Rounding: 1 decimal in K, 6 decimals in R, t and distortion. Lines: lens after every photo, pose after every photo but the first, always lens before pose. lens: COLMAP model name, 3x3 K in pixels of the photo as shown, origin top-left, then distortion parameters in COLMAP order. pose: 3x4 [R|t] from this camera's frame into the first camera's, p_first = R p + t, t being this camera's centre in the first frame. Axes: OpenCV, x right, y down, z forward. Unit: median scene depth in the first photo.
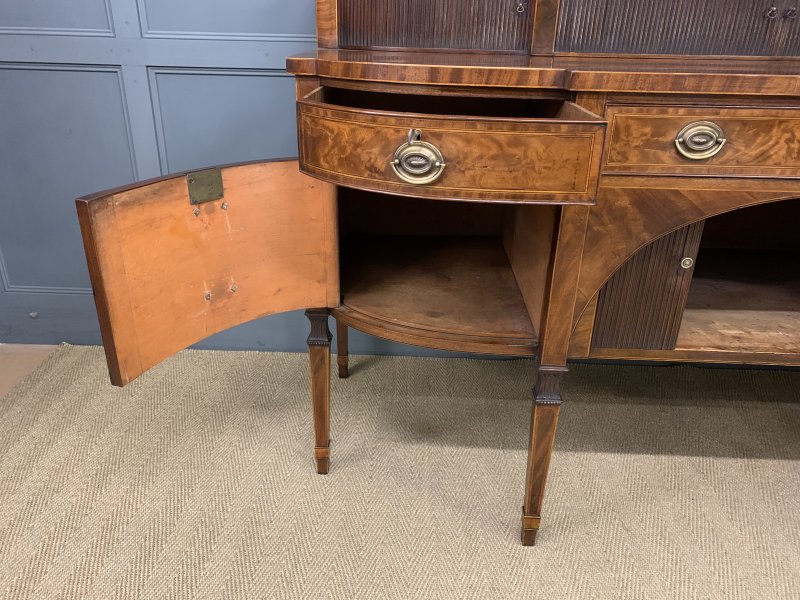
lens RADIAL K [[604.9, 0, 399.9], [0, 604.9, 289.4], [0, 0, 1]] dist [0.024556, -0.001312]
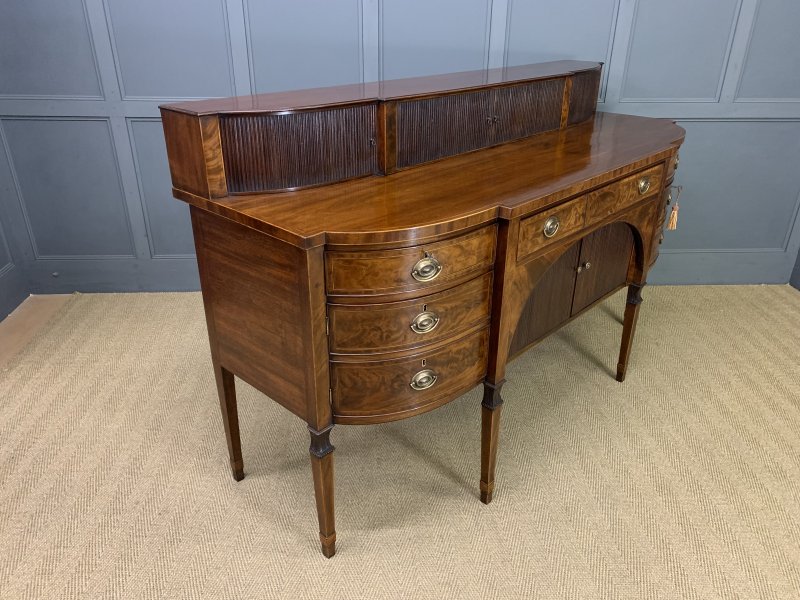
lens RADIAL K [[604.9, 0, 399.9], [0, 604.9, 289.4], [0, 0, 1]] dist [0.024556, -0.001312]
pose [[0.667264, -0.329102, 0.668169, -0.958614], [0.300842, 0.939740, 0.162429, -0.466315], [-0.681361, 0.092630, 0.726062, 0.061049]]
